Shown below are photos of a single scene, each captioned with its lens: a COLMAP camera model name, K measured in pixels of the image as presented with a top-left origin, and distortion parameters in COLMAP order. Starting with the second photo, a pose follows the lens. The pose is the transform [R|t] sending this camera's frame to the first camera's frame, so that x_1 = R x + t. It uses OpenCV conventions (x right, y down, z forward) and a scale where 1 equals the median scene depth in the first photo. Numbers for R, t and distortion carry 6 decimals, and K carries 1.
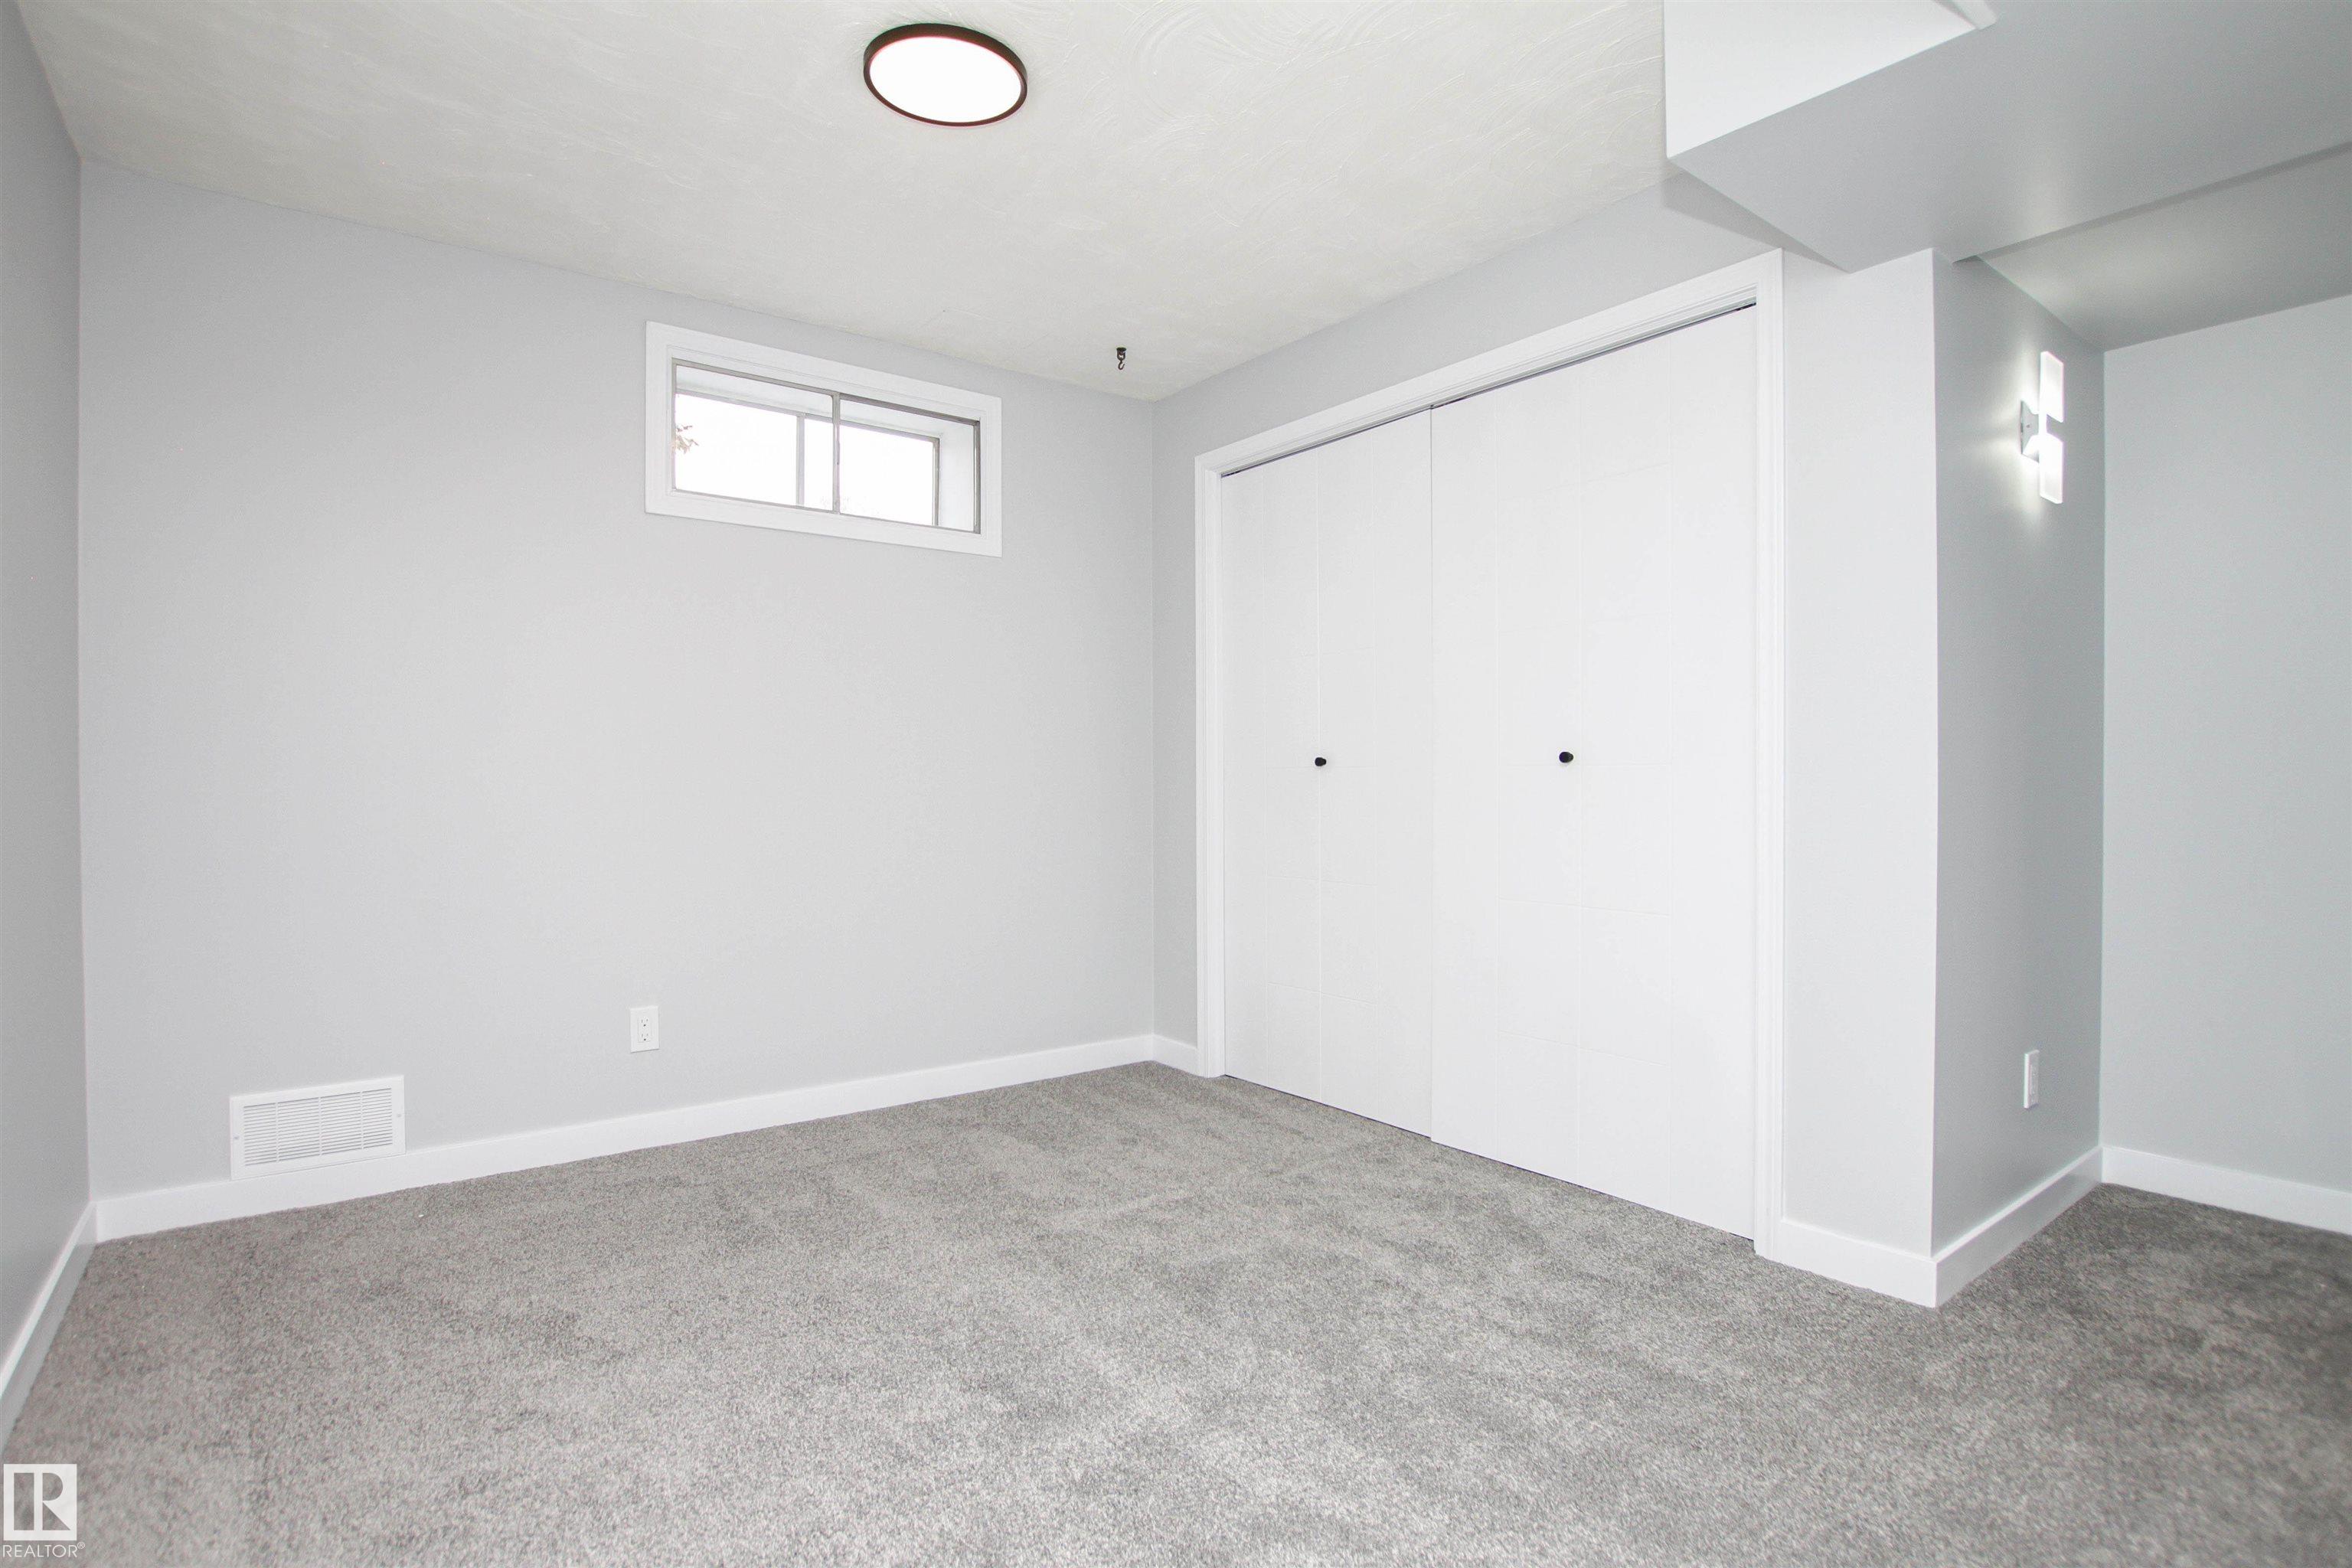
lens RADIAL K [[1169.0, 0, 1186.0], [0, 1169.0, 777.9], [0, 0, 1]] dist [-0.032253, 0.004473]
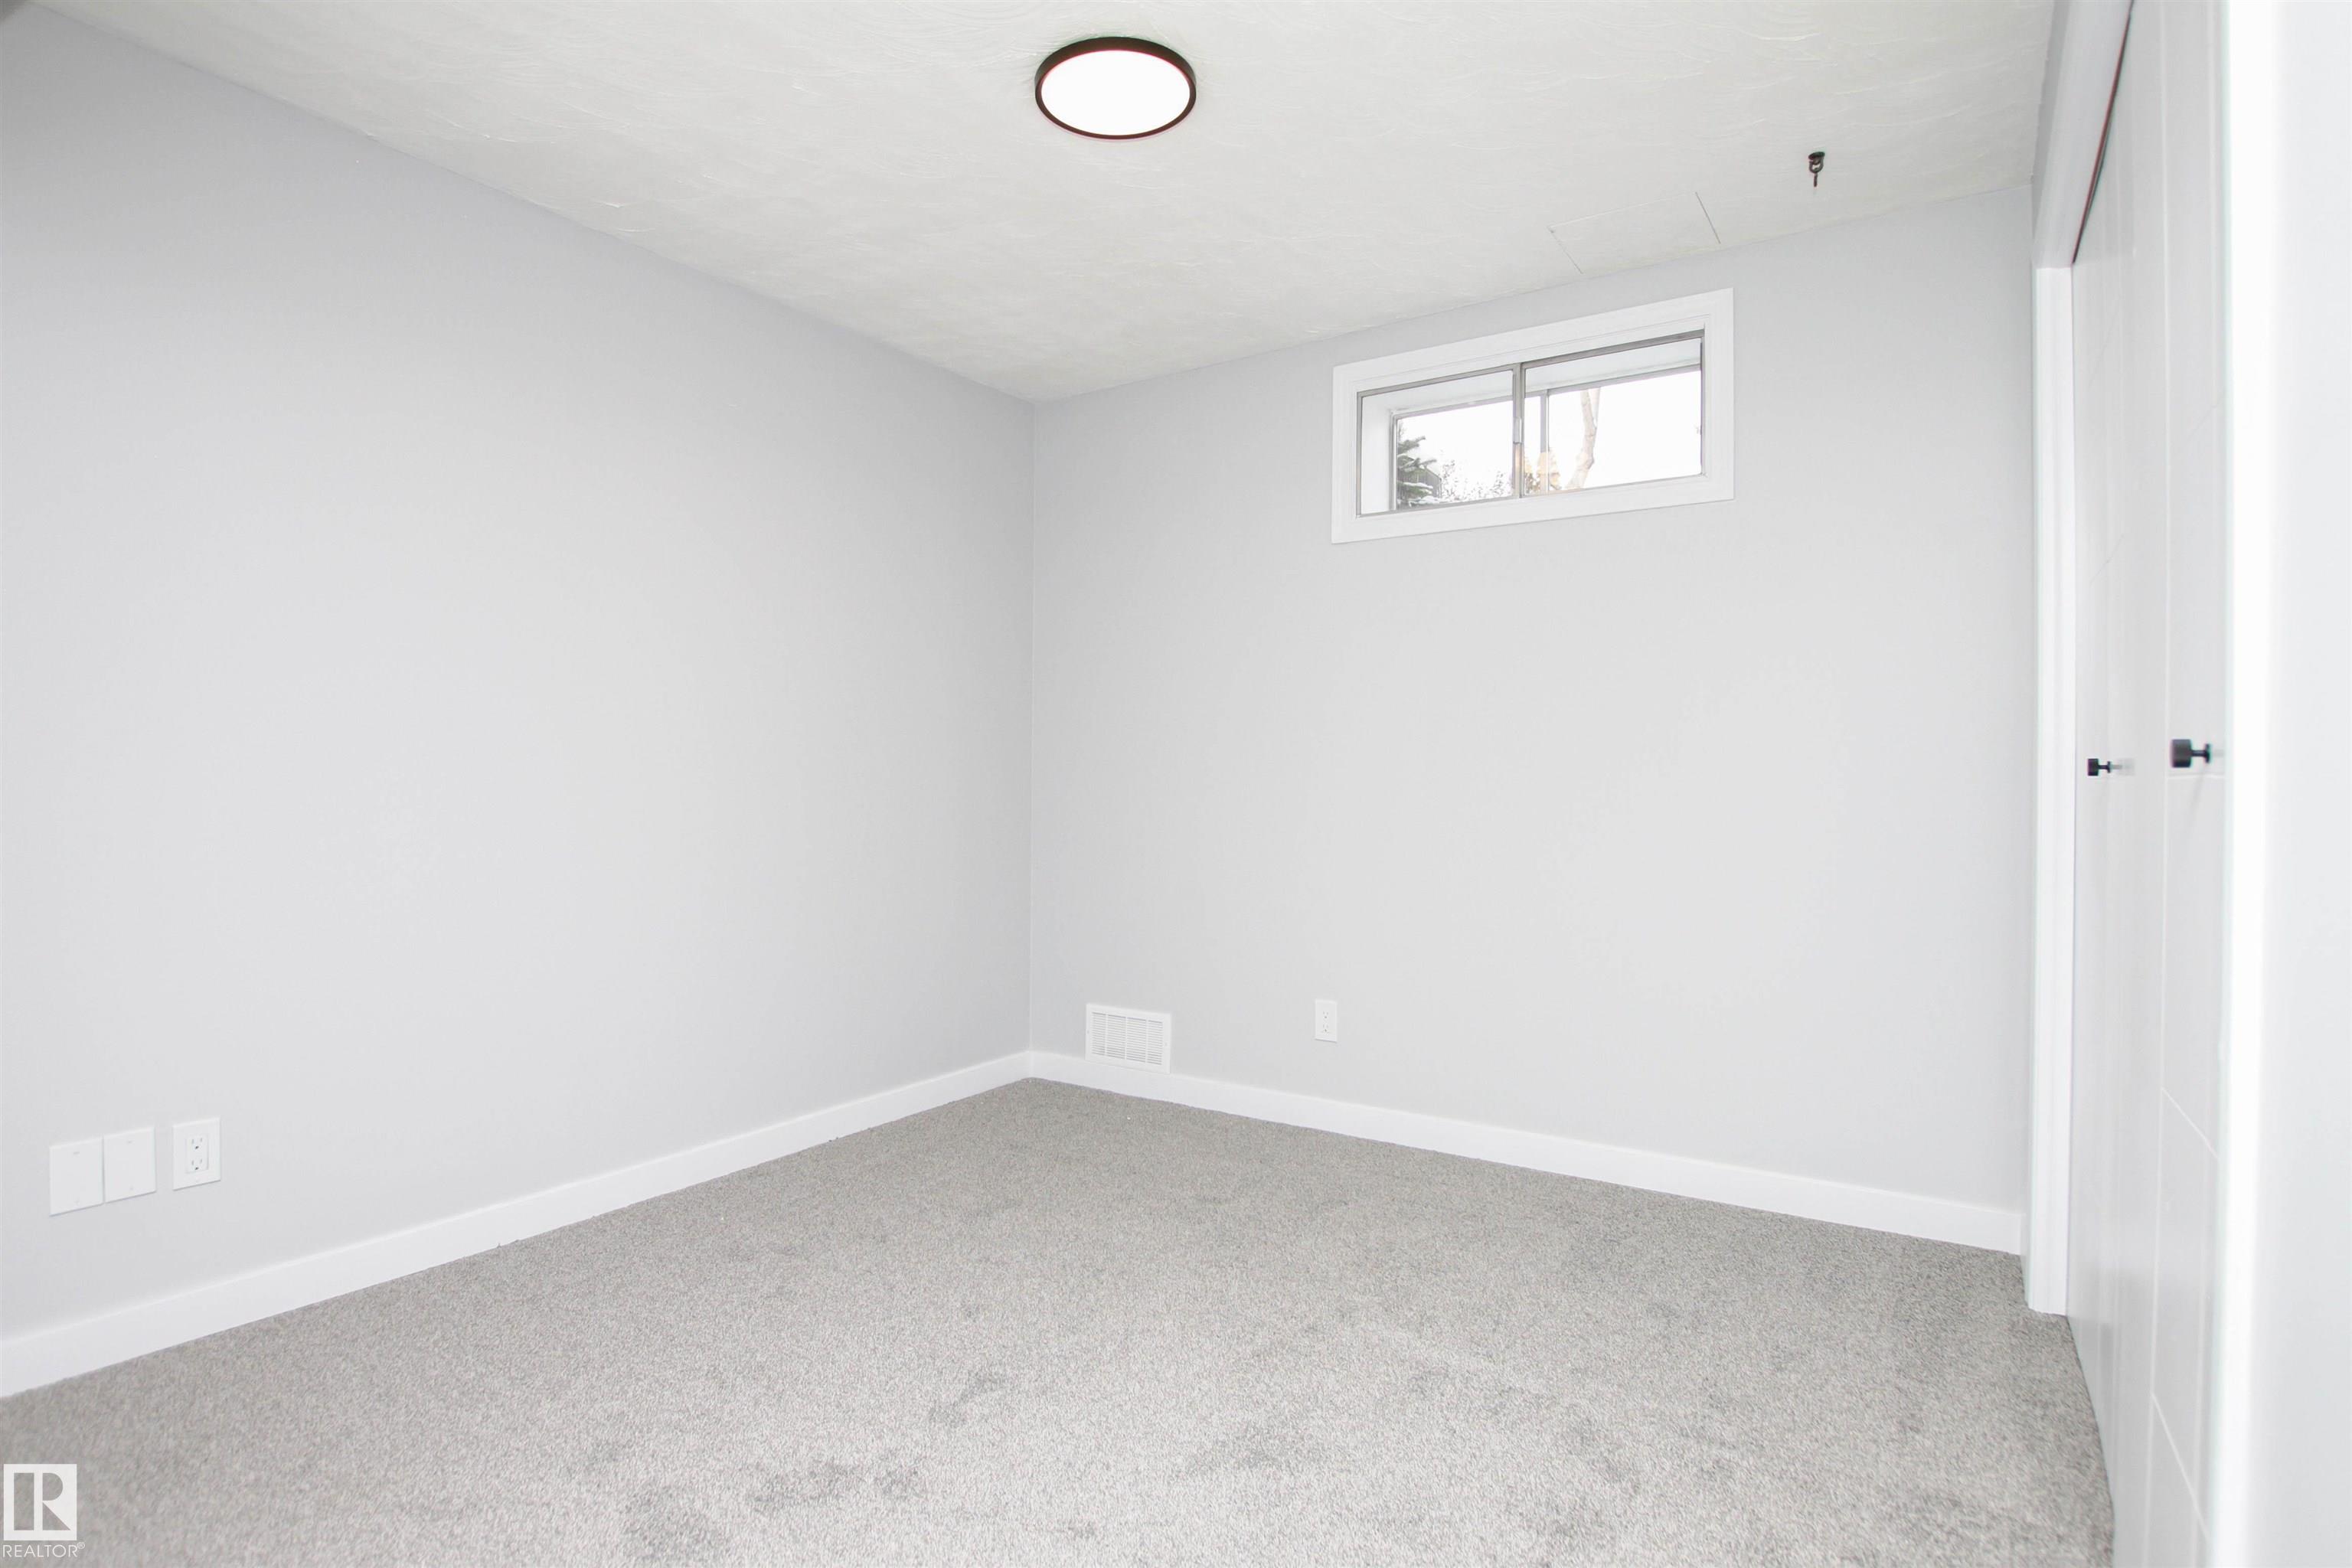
lens RADIAL K [[1169.0, 0, 1184.1], [0, 1169.0, 790.3], [0, 0, 1]] dist [-0.032253, 0.004473]
pose [[0.333314, 0.001933, -0.942814, 0.511836], [-0.007985, 0.999968, -0.000773, 0.002958], [0.942782, 0.007786, 0.333318, 0.502130]]
